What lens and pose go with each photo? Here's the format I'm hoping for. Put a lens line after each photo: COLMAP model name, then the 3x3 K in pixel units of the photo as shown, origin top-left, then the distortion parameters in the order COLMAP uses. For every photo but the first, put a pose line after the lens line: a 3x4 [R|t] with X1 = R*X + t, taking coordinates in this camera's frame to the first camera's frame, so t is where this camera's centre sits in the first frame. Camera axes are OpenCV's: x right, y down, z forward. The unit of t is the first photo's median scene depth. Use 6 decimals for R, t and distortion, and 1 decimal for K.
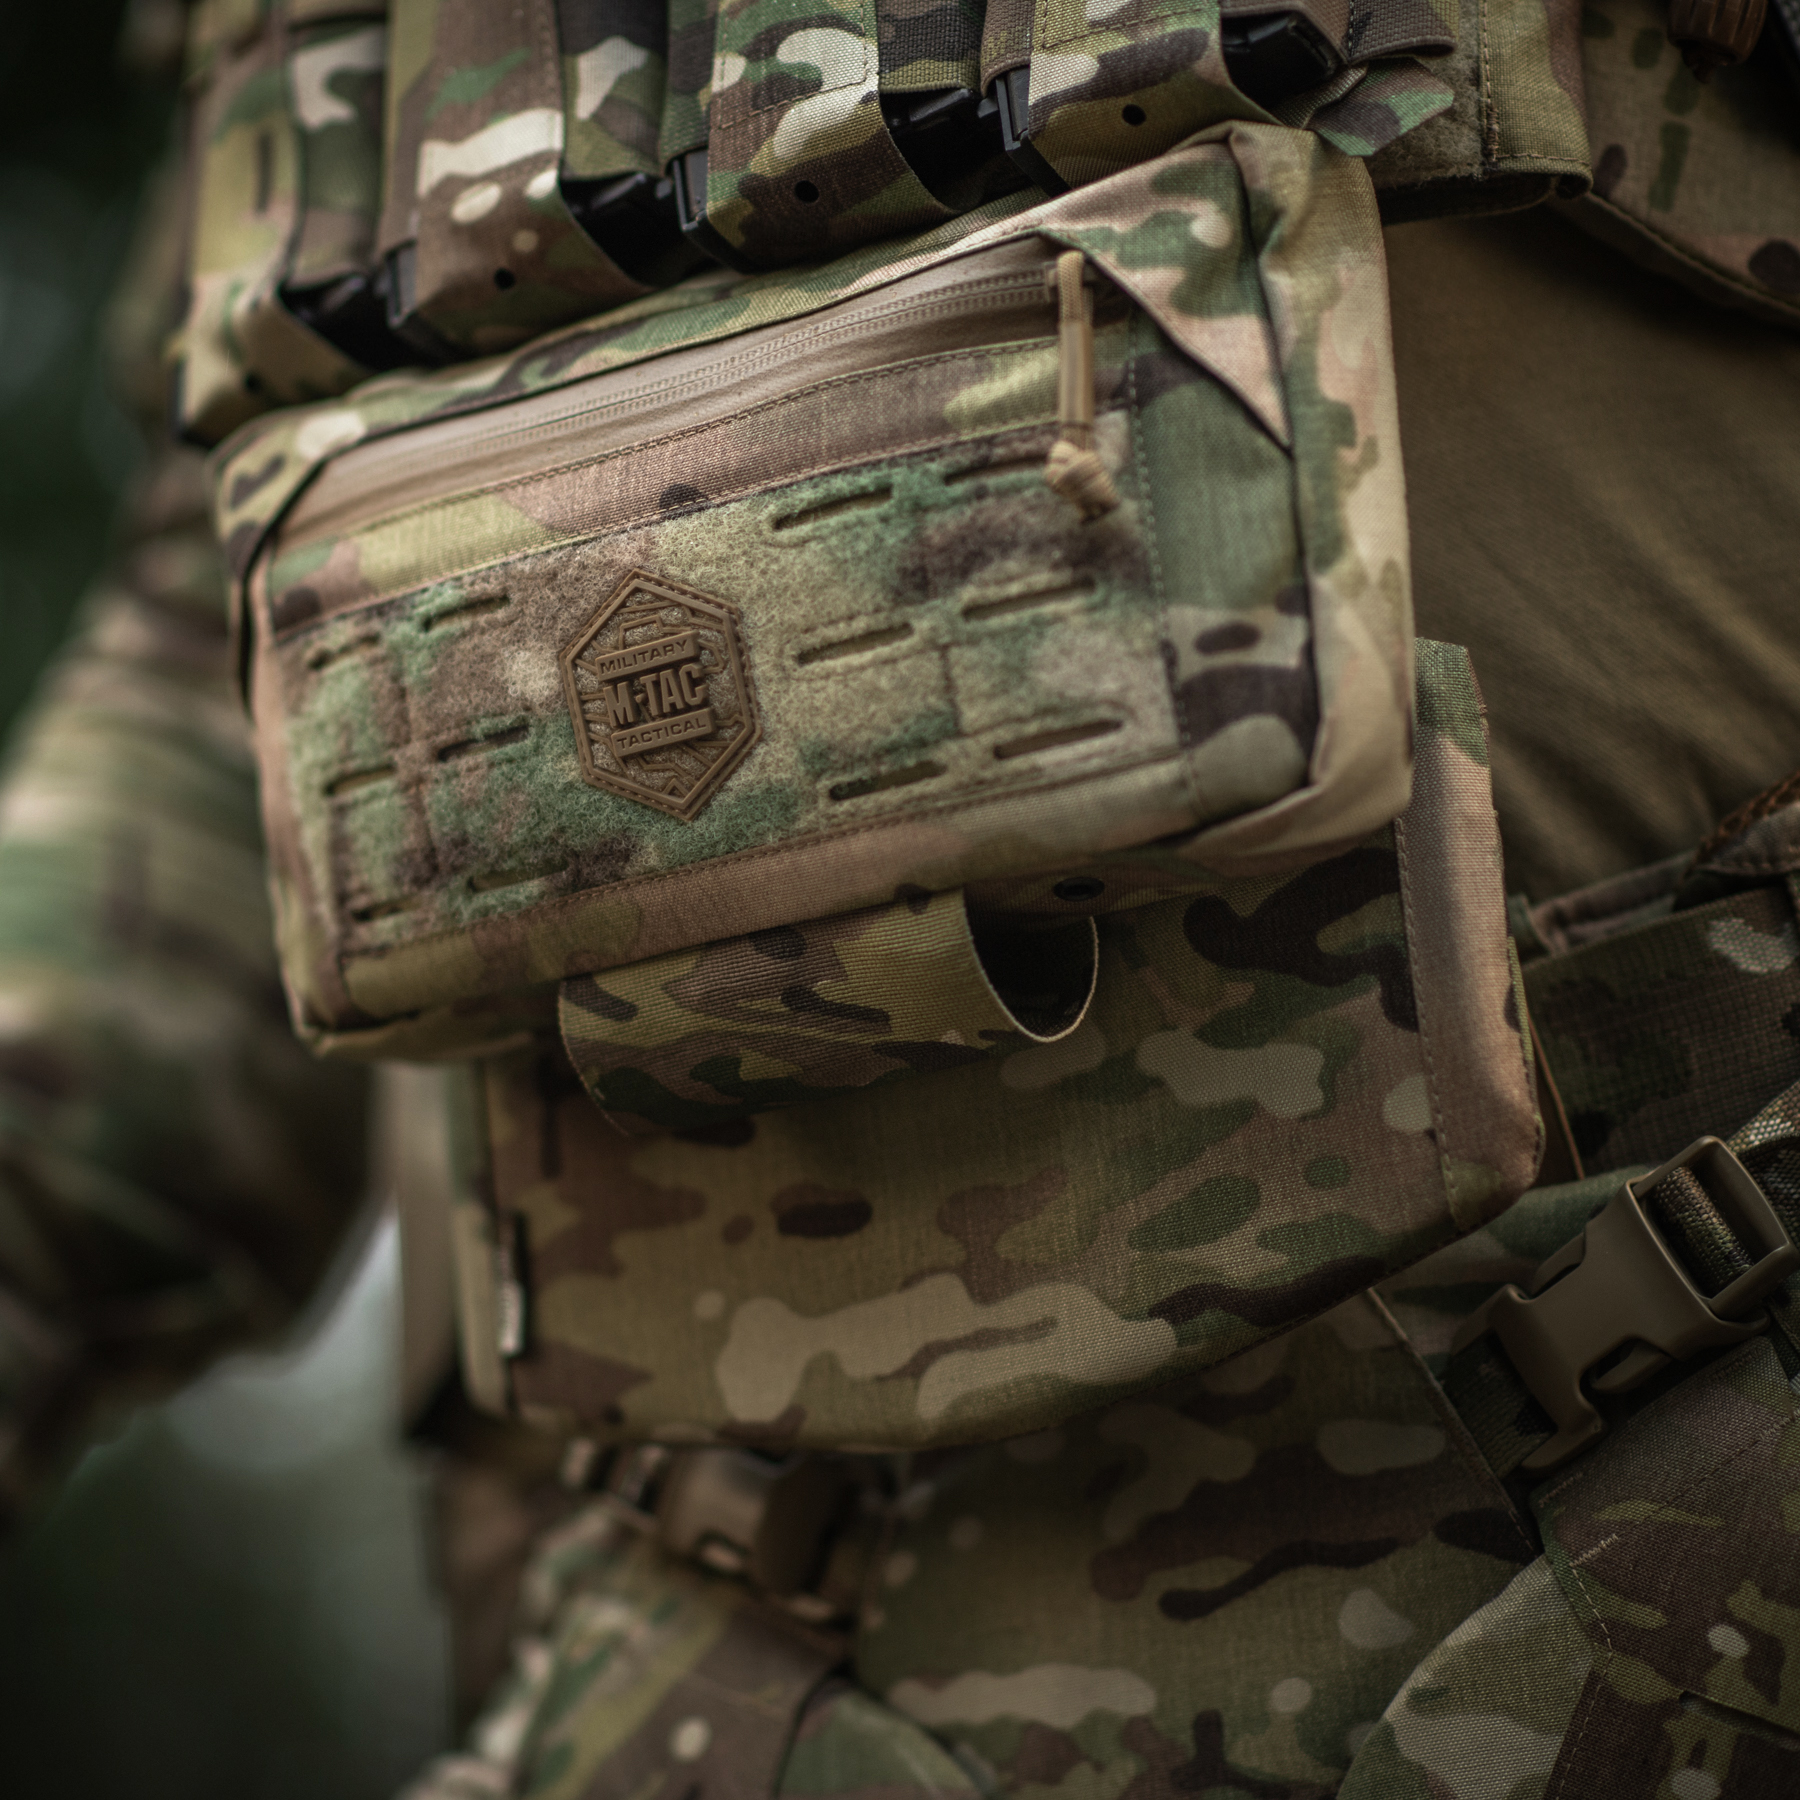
lens RADIAL K [[7132.5, 0, 900.0], [0, 7132.5, 900.0], [0, 0, 1]] dist [-0.300513, 6.196321]
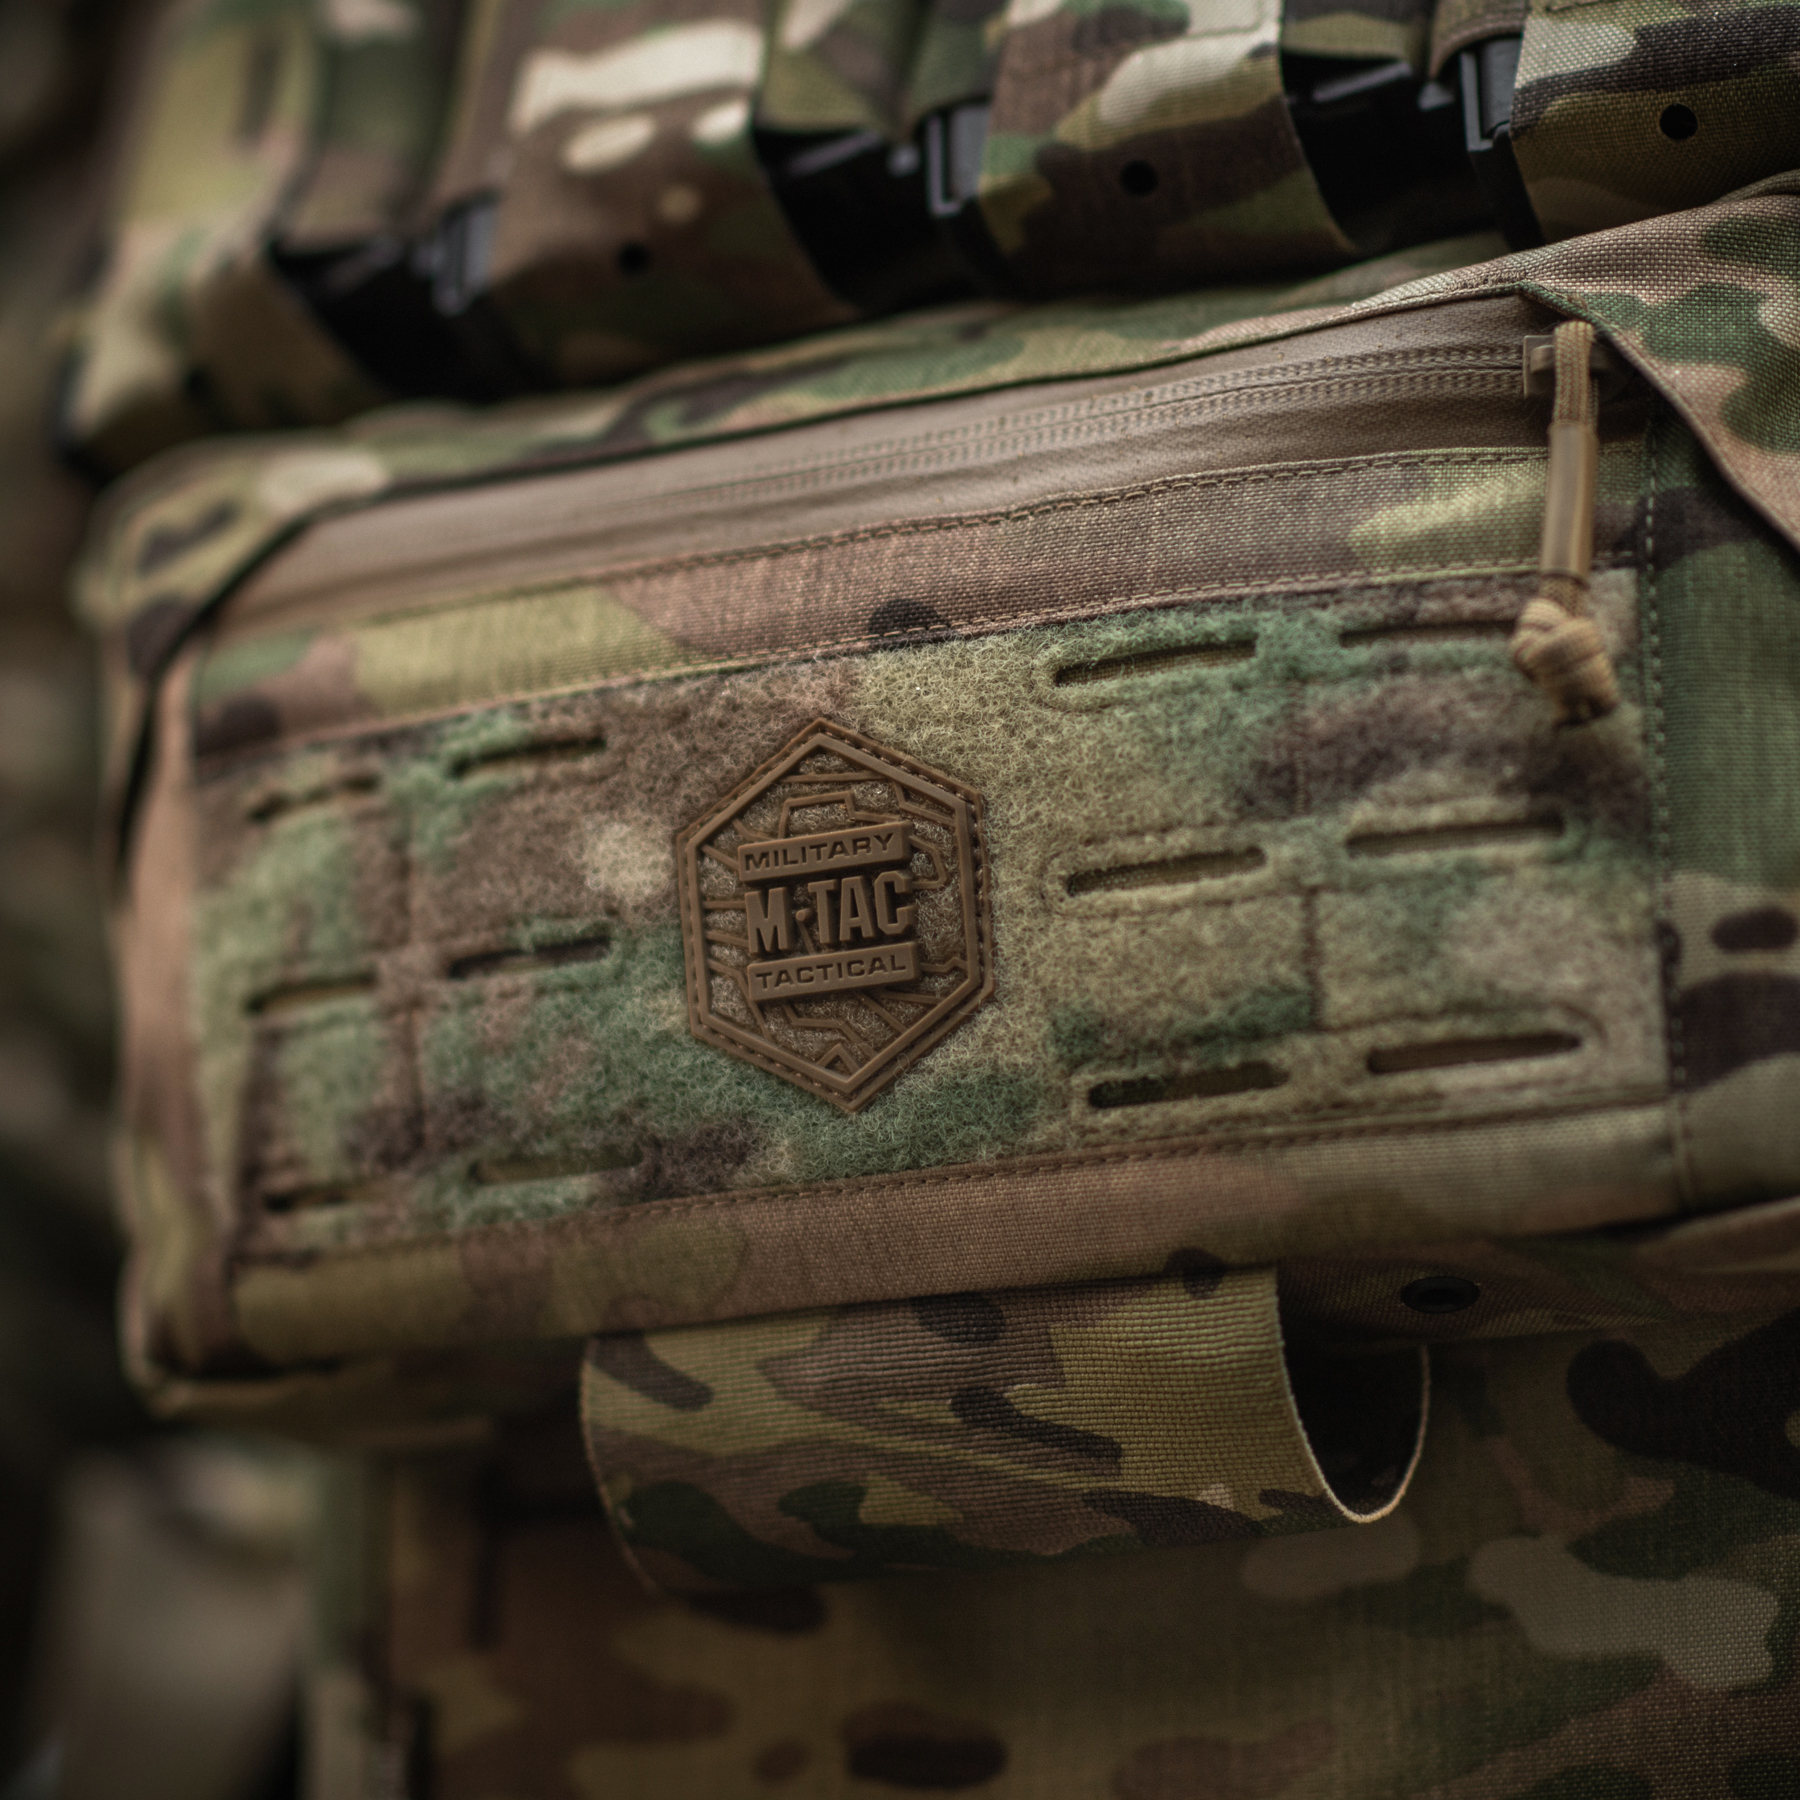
lens RADIAL K [[8076.9, 0, 900.0], [0, 8076.9, 900.0], [0, 0, 1]] dist [-0.066321, -5.557915]
pose [[0.985125, 0.140867, 0.098413, -0.101223], [-0.131687, 0.986797, -0.094292, 0.038932], [-0.110396, 0.079929, 0.990668, 0.272113]]
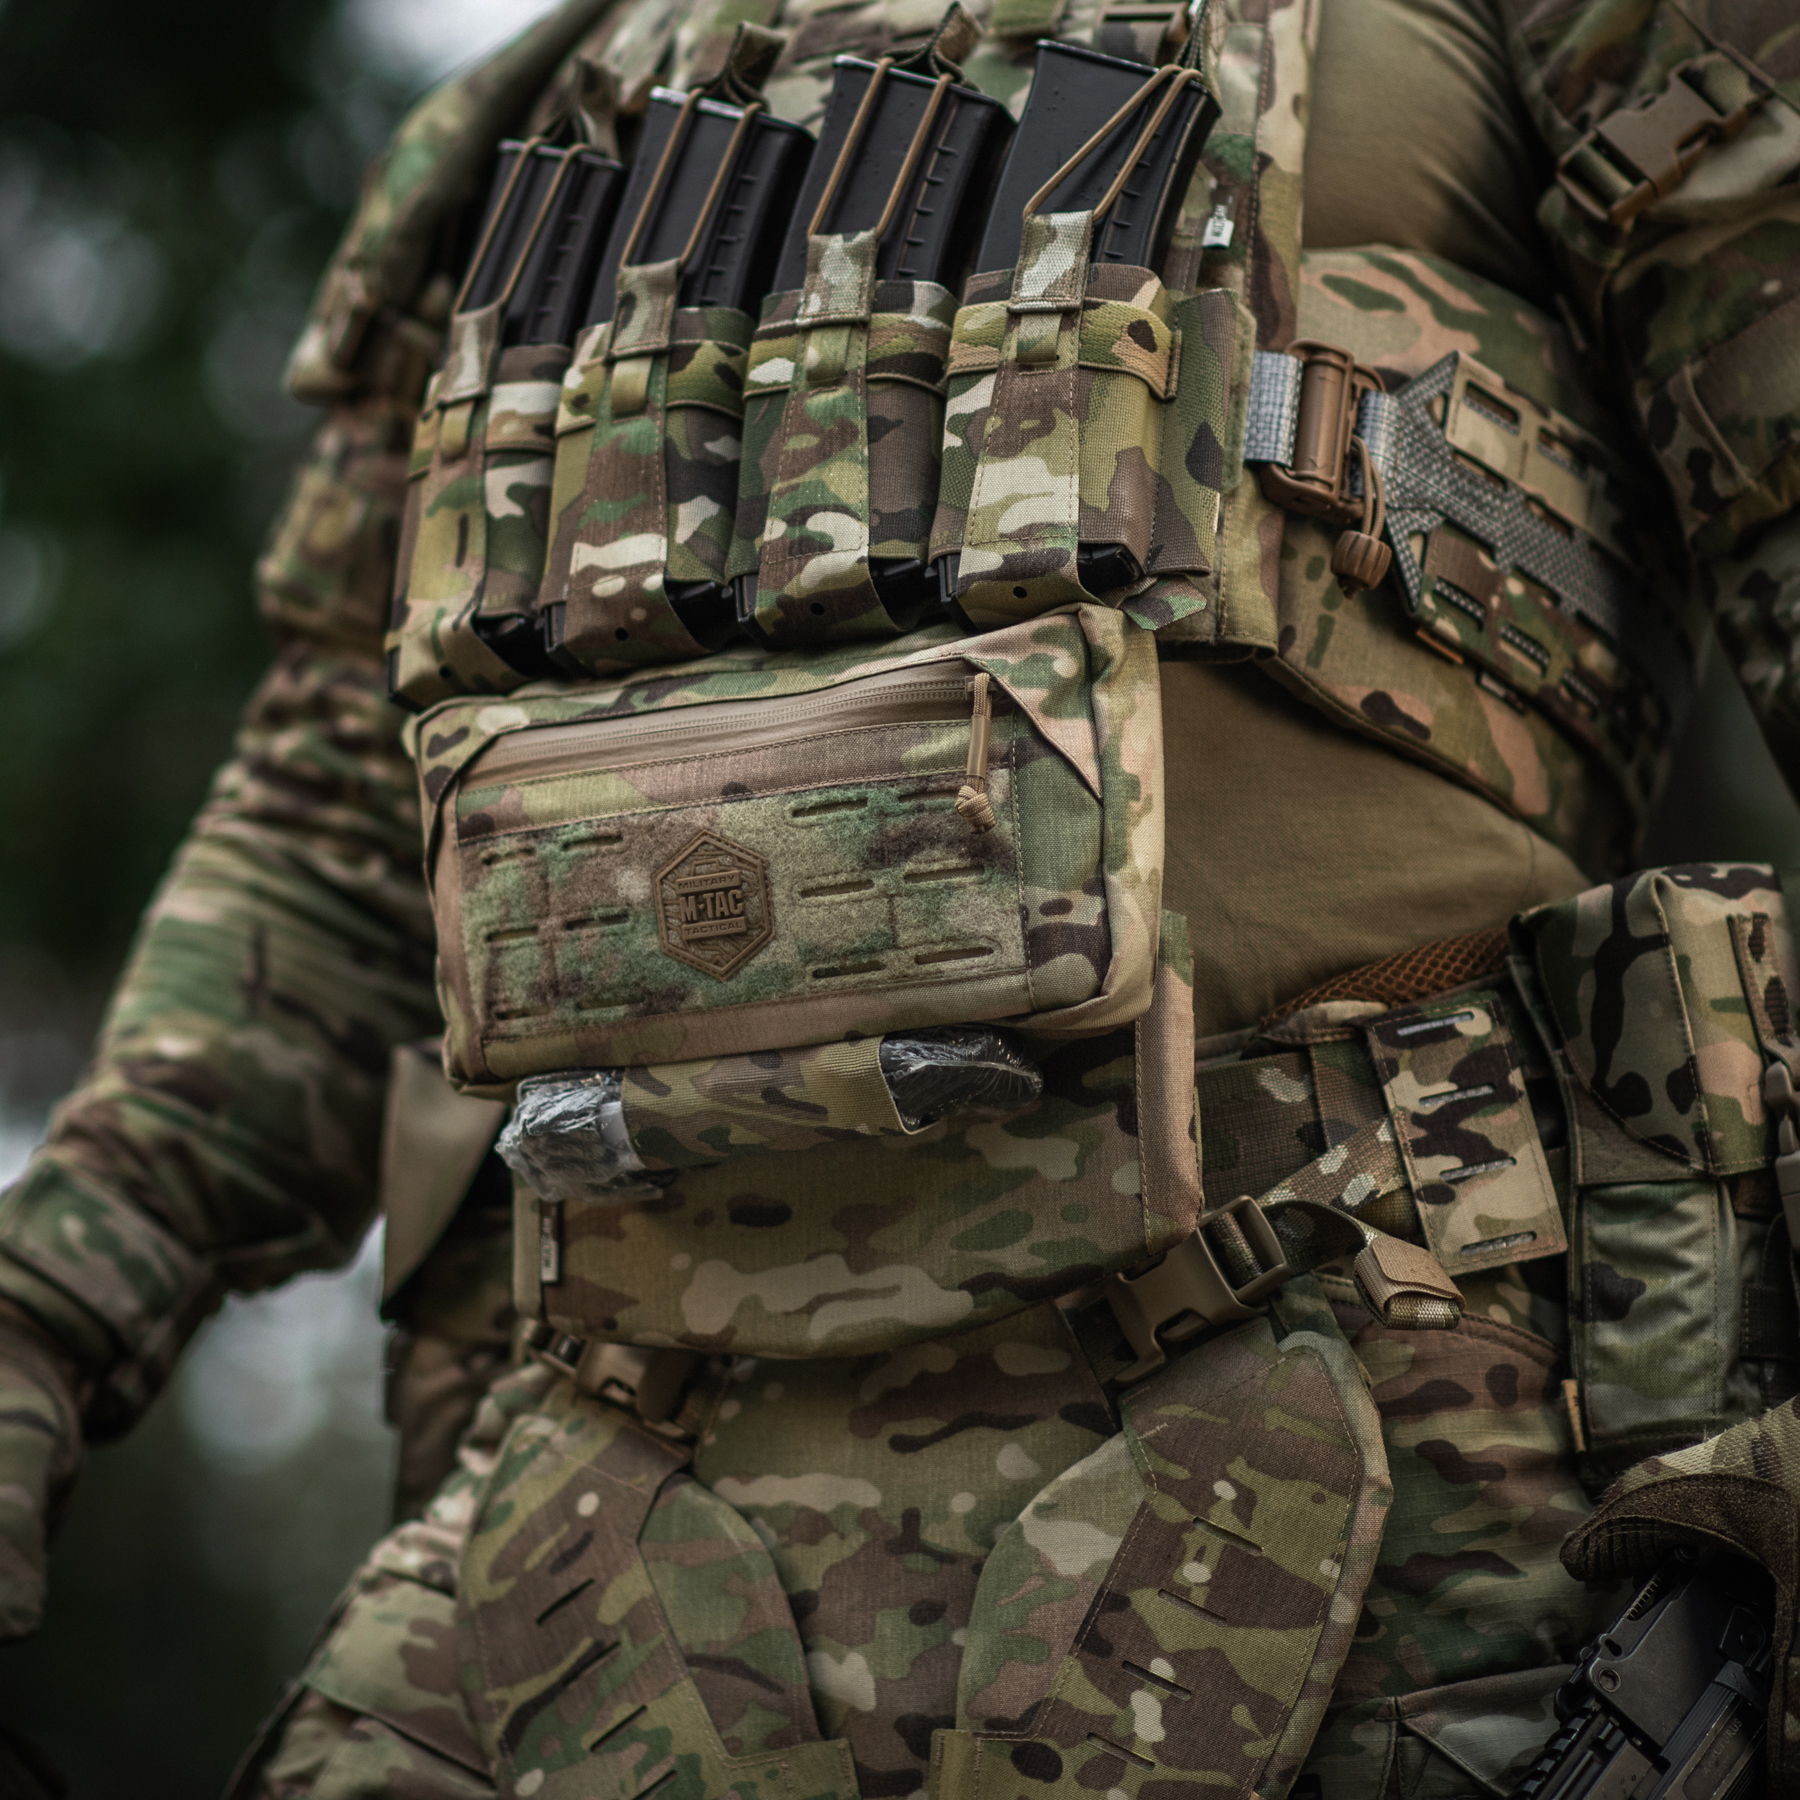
lens RADIAL K [[8132.1, 0, 900.2], [0, 8132.1, 950.3], [0, 0, 1]] dist [1.848336, -0.623475]
pose [[0.991457, 0.082274, 0.101211, -0.186445], [-0.083832, 0.996417, 0.011235, -0.044011], [-0.099924, -0.019623, 0.994802, -0.939682]]
